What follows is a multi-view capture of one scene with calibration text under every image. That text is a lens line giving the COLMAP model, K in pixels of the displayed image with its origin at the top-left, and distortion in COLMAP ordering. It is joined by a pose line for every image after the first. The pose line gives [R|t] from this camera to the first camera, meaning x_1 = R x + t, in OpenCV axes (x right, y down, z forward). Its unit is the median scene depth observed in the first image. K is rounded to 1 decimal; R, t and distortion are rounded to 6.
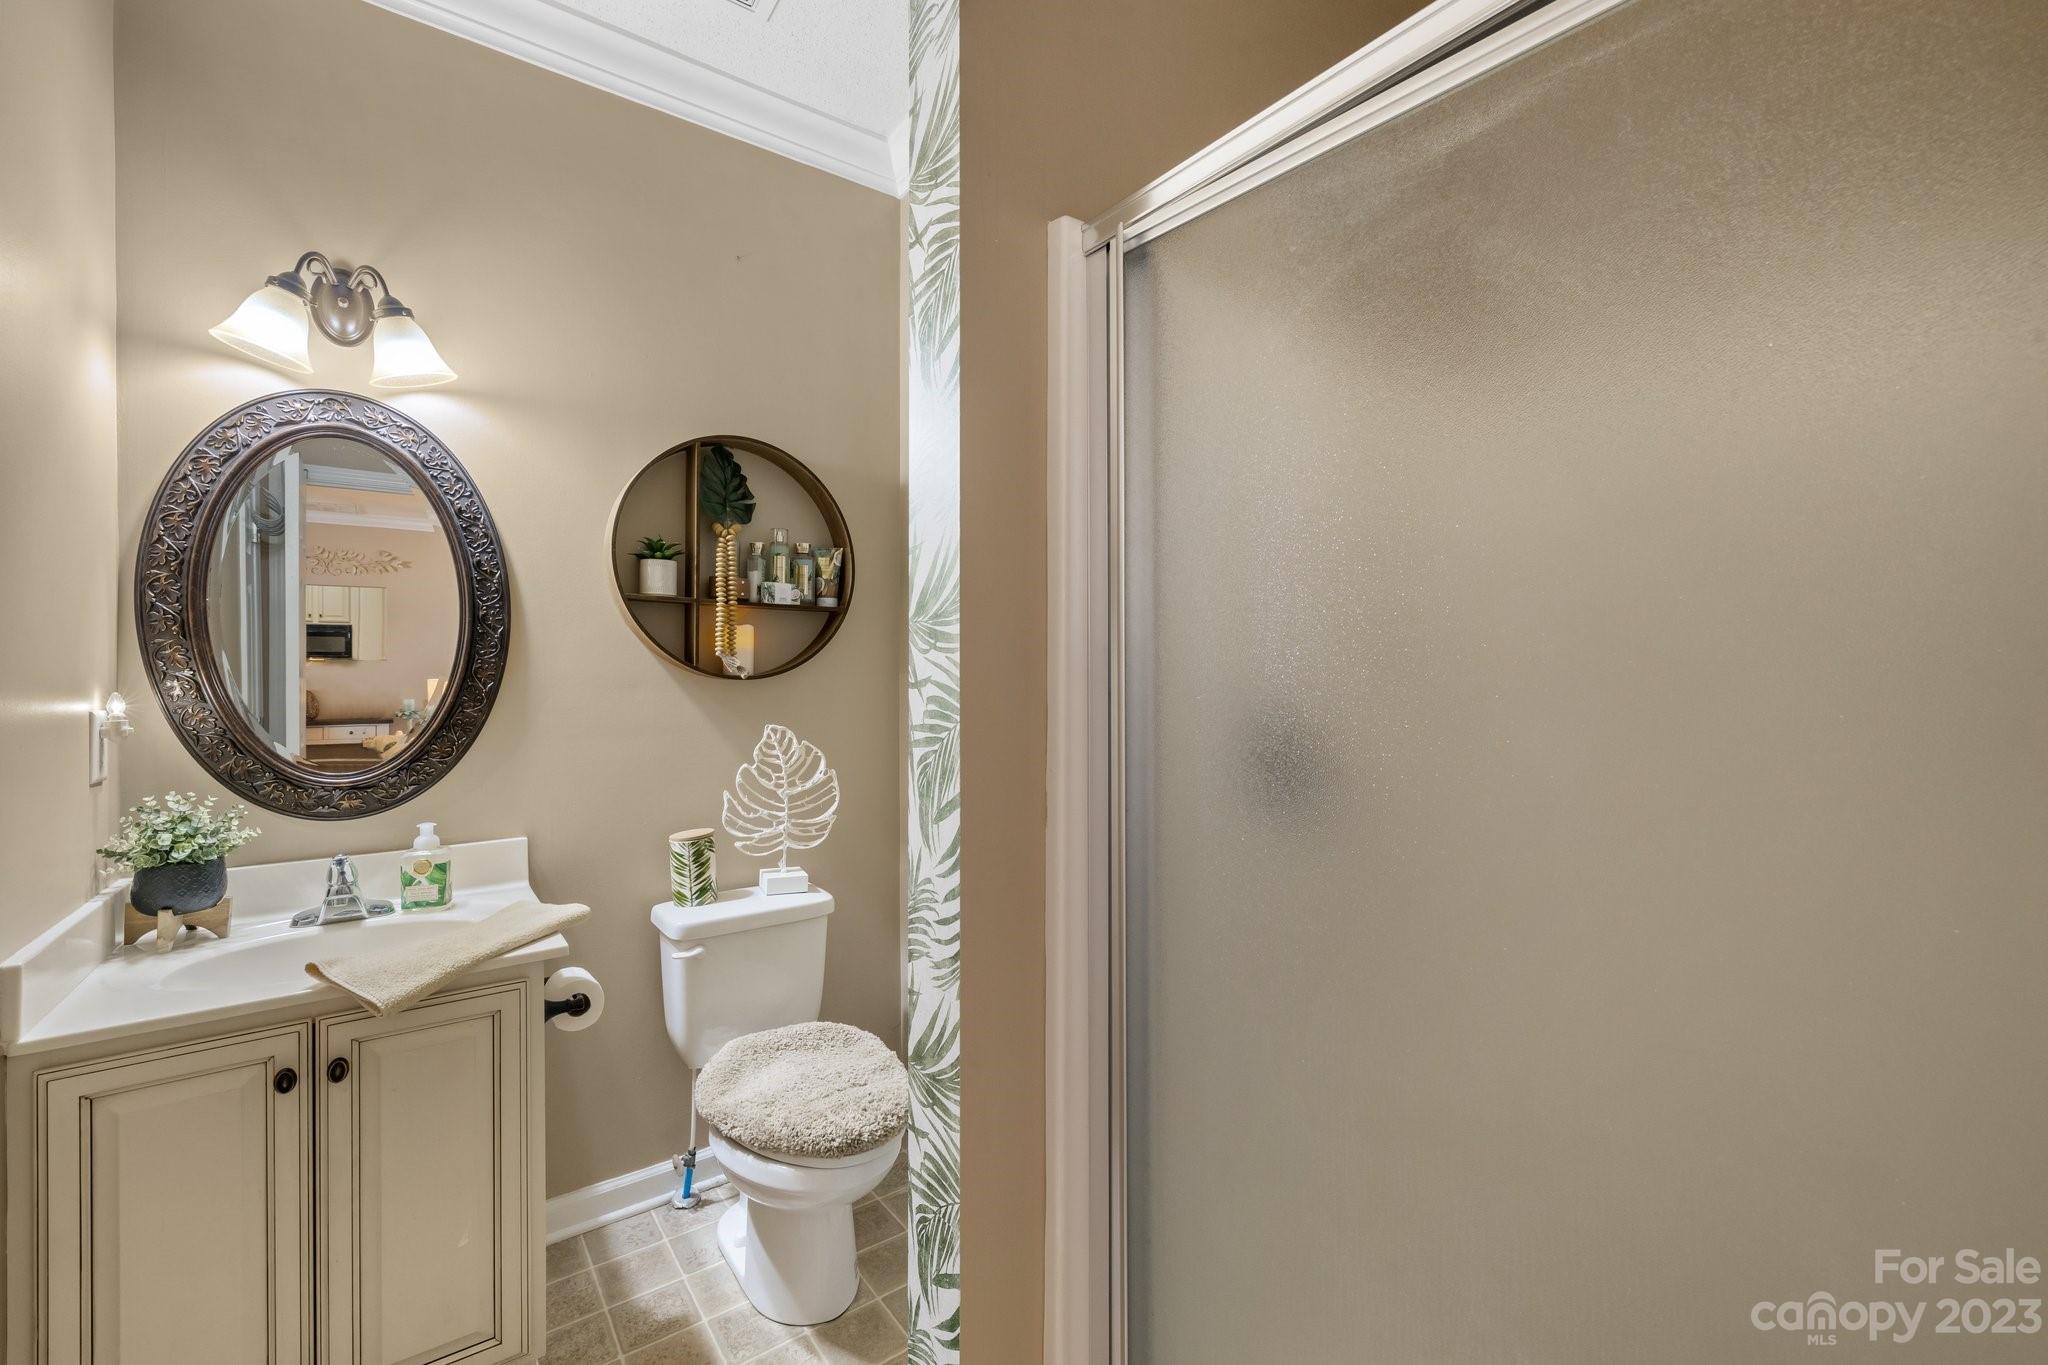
lens RADIAL K [[857.2, 0, 1032.6], [0, 857.2, 682.2], [0, 0, 1]] dist [0.000677, 0.000752]
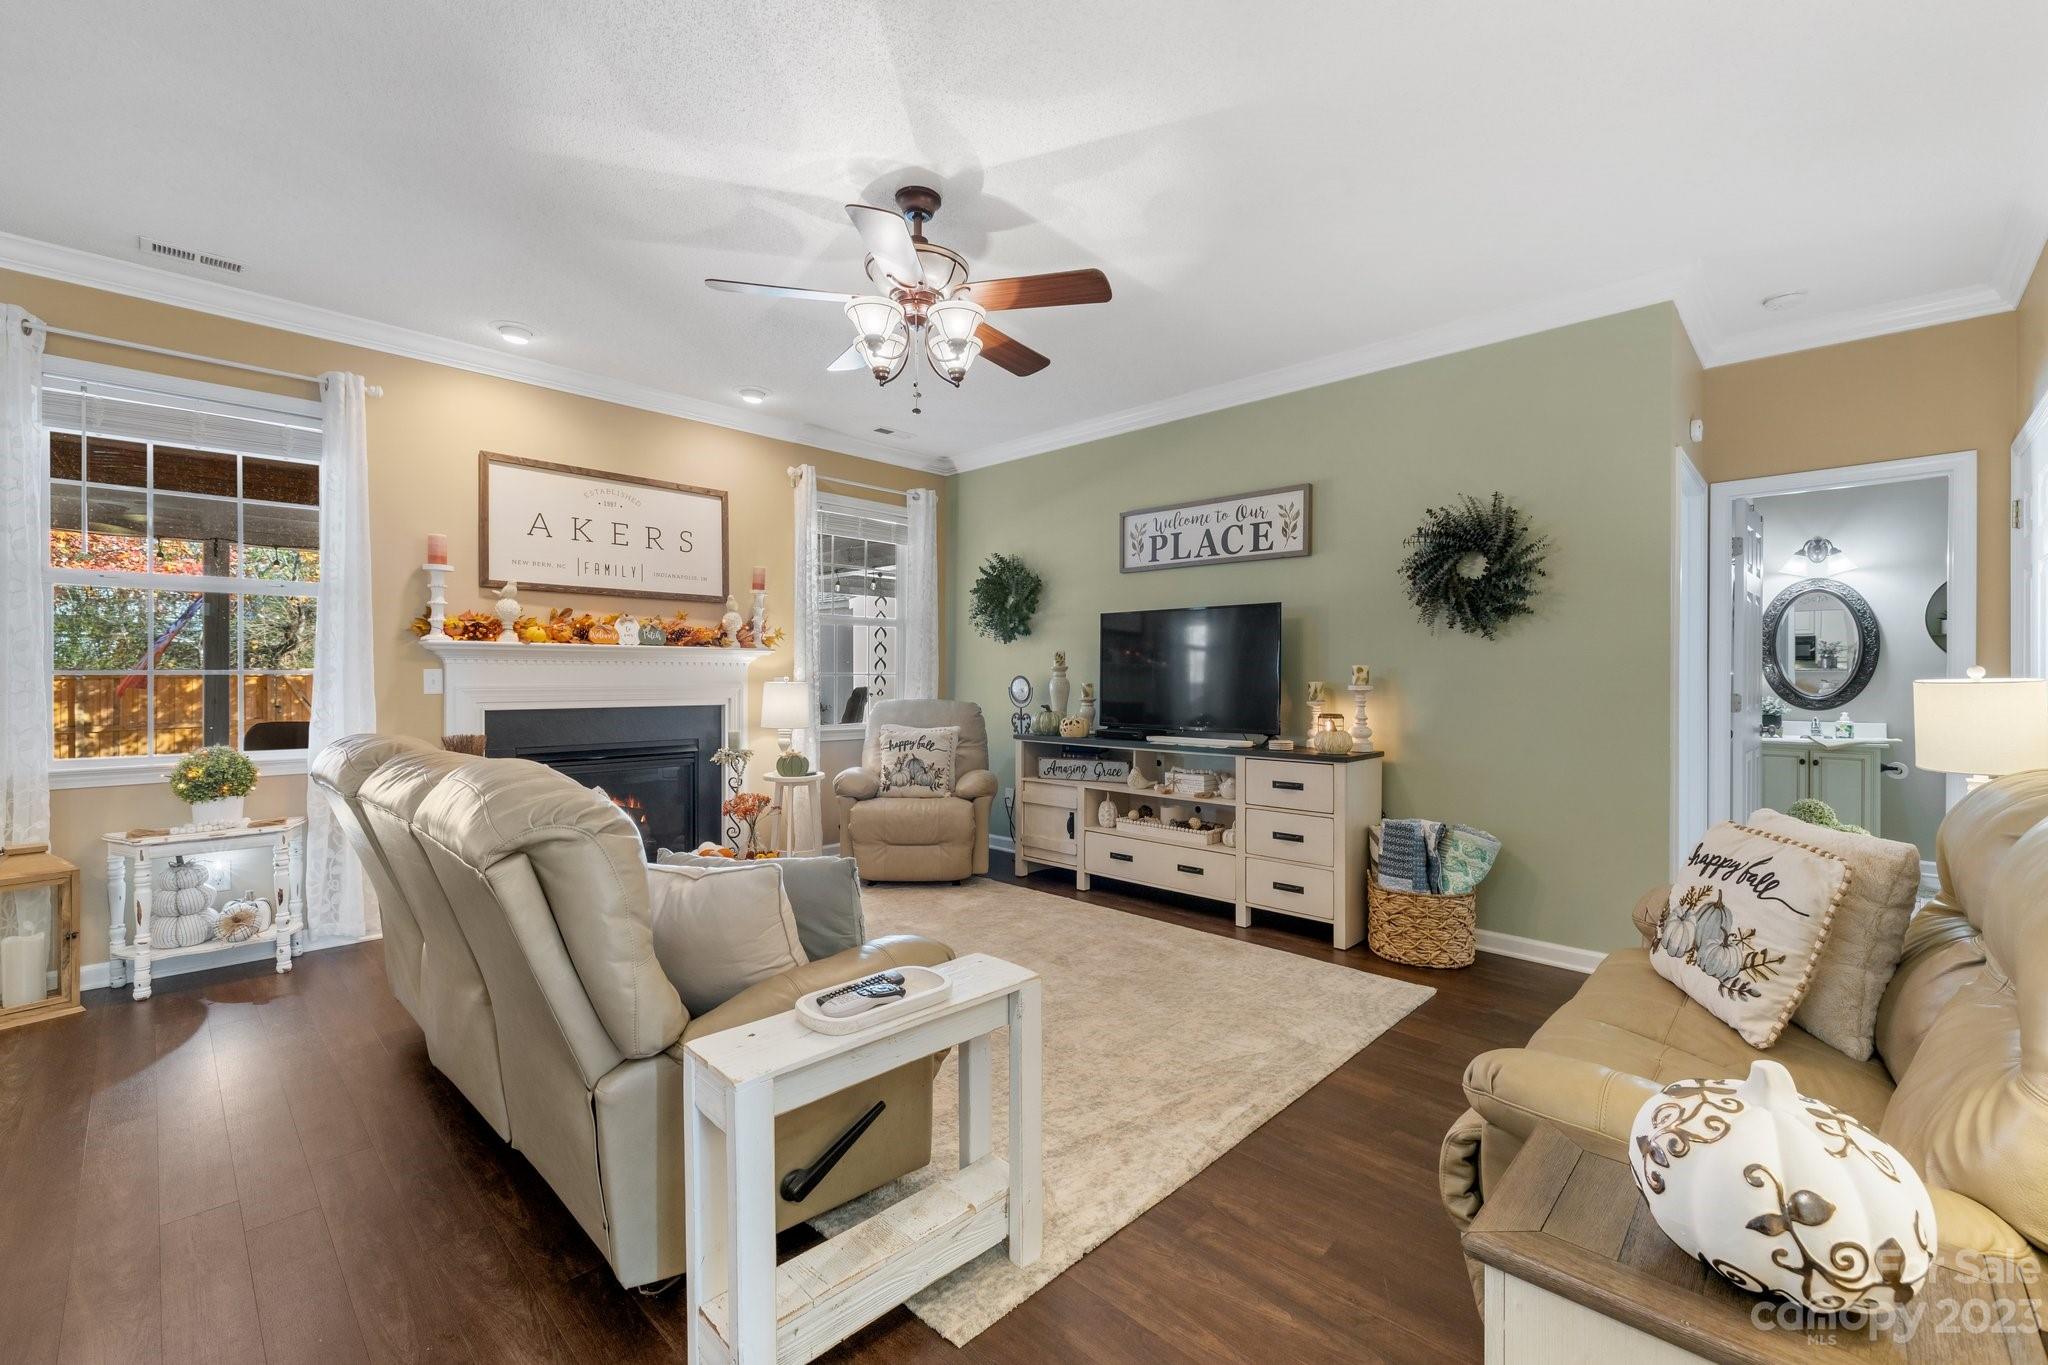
lens RADIAL K [[857.2, 0, 1030.2], [0, 857.2, 675.8], [0, 0, 1]] dist [0.000677, 0.000752]
pose [[0.163748, 0.005933, -0.986484, 2.023755], [-0.004804, 0.999975, 0.005216, 0.030384], [0.986491, 0.003885, 0.163772, -2.609458]]
